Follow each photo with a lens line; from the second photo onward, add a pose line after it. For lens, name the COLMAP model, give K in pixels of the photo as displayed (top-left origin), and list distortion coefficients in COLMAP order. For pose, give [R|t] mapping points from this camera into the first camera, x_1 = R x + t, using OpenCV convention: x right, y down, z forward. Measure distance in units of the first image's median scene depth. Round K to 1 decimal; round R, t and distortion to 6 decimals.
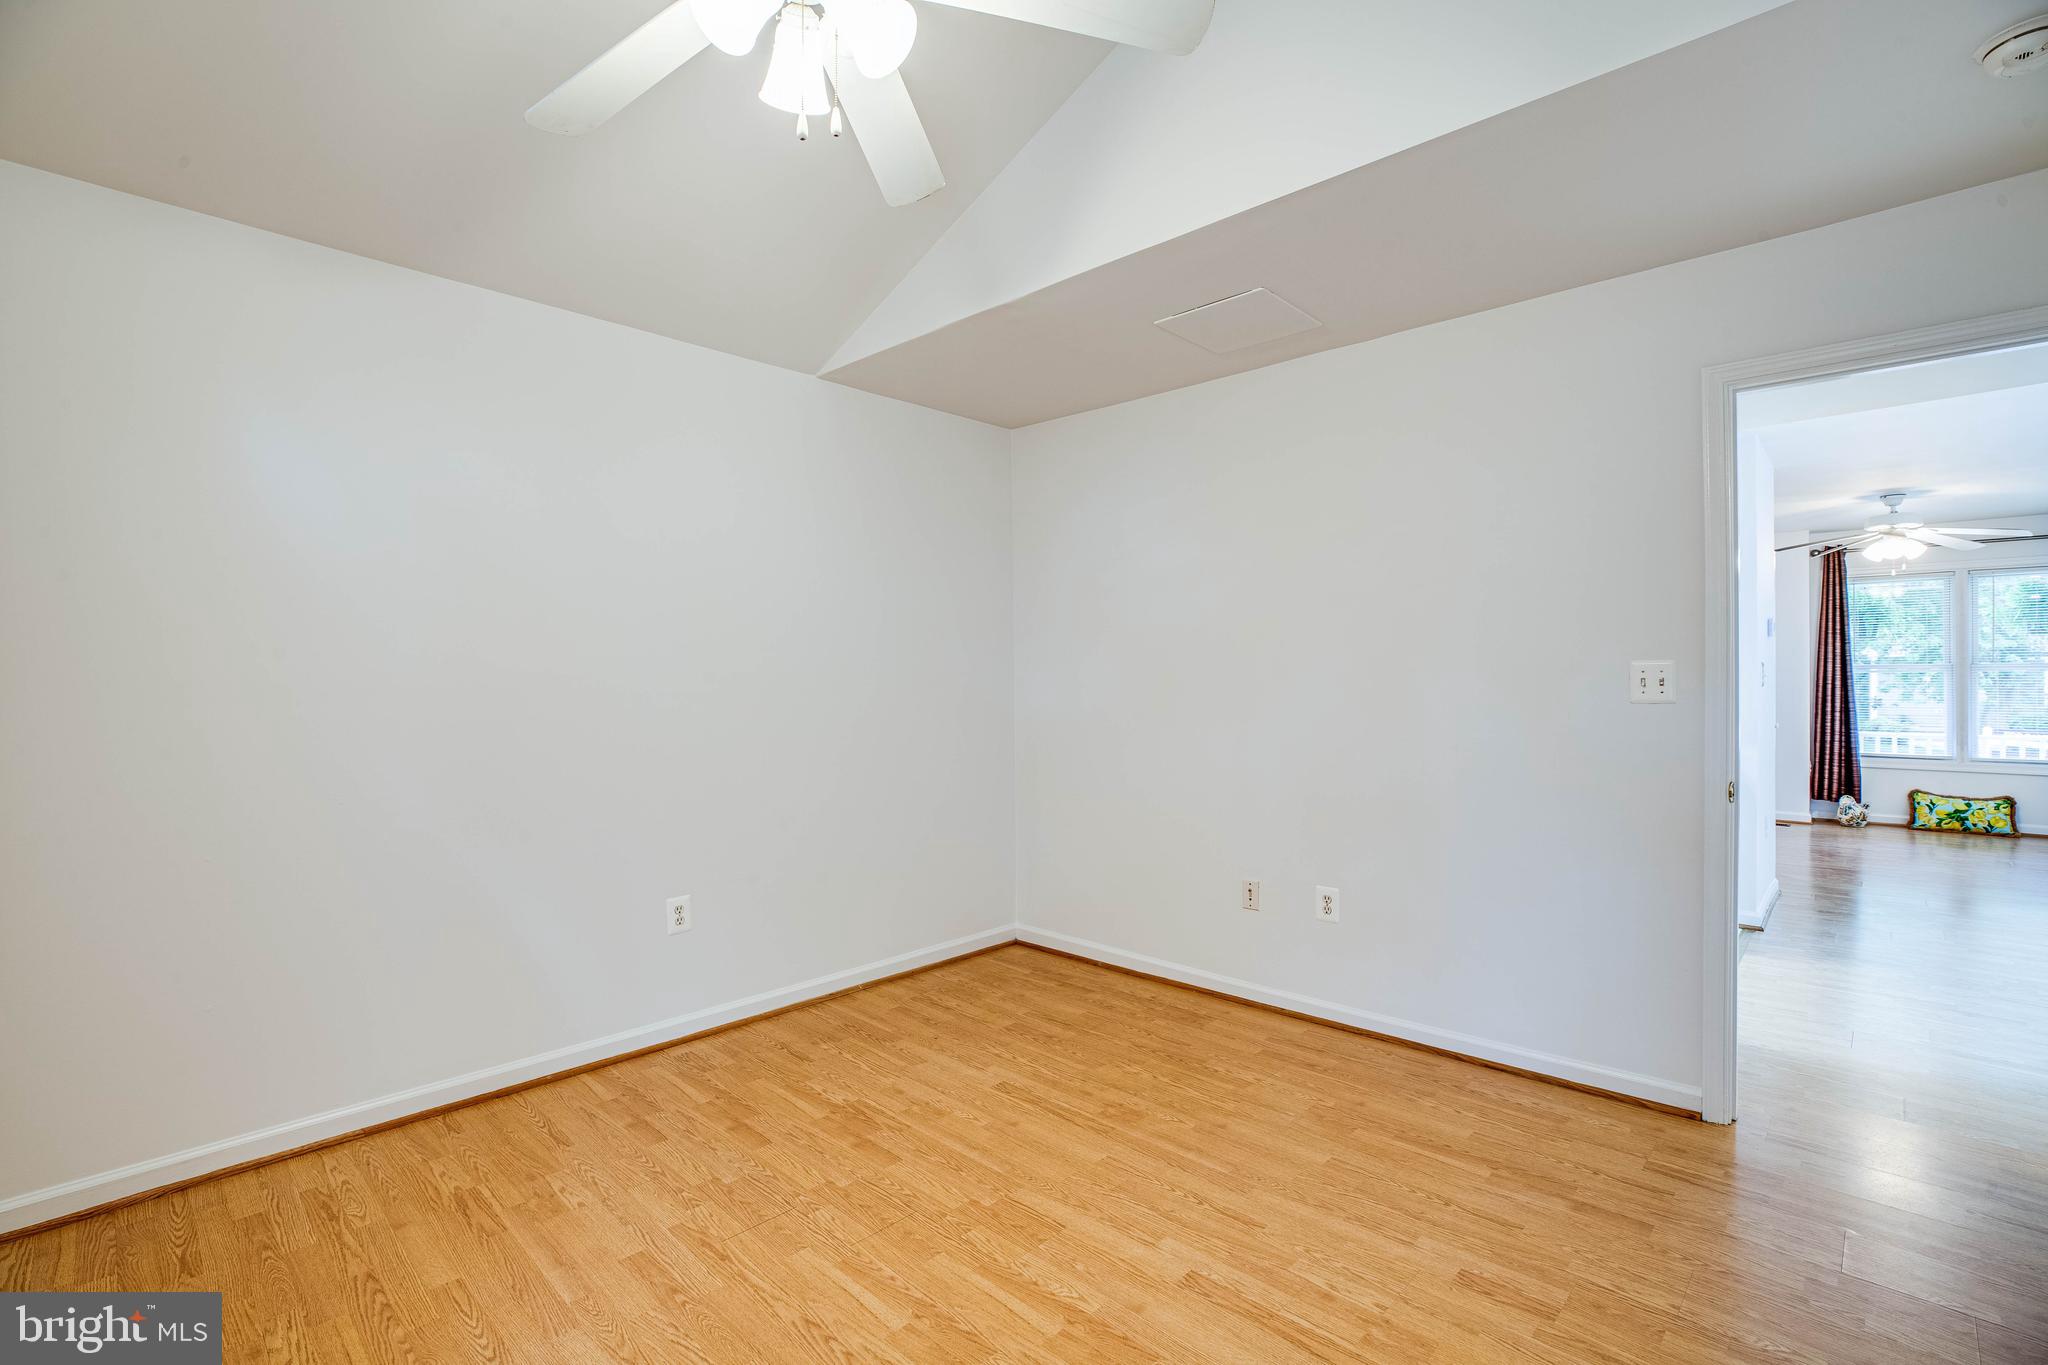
lens RADIAL K [[958.3, 0, 1024.0], [0, 958.3, 682.5], [0, 0, 1]] dist [-0.044848, 0.014496]
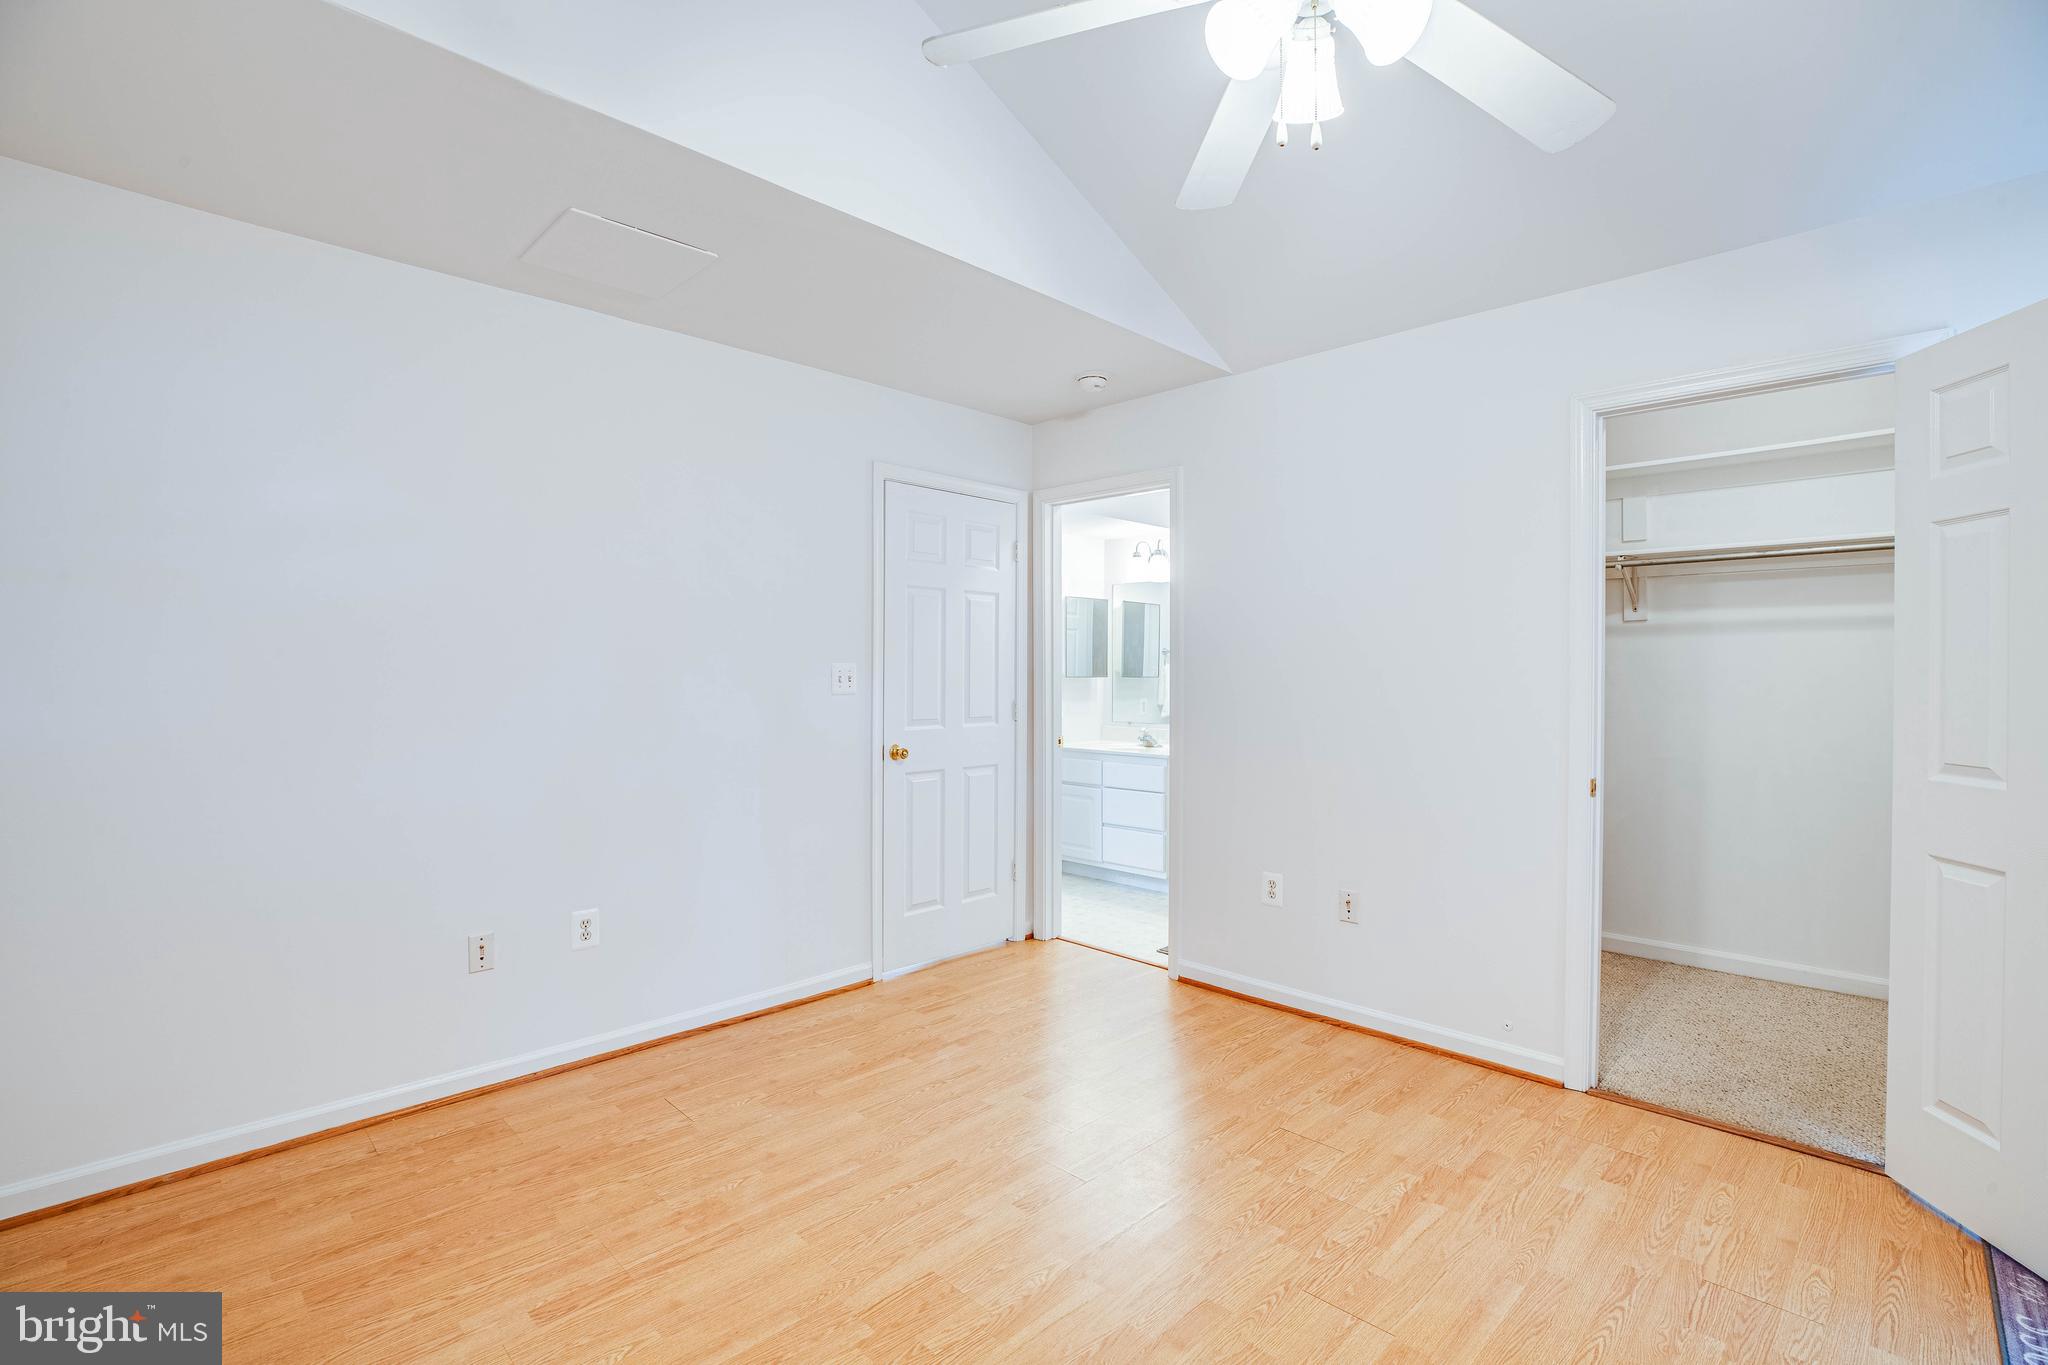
lens RADIAL K [[941.9, 0, 1024.0], [0, 941.9, 682.5], [0, 0, 1]] dist [-0.047003, 0.016203]
pose [[0.004990, -0.006009, 0.999969, -0.652767], [0.004625, 0.999971, 0.005985, -0.002393], [-0.999977, 0.004595, 0.005018, 0.690520]]
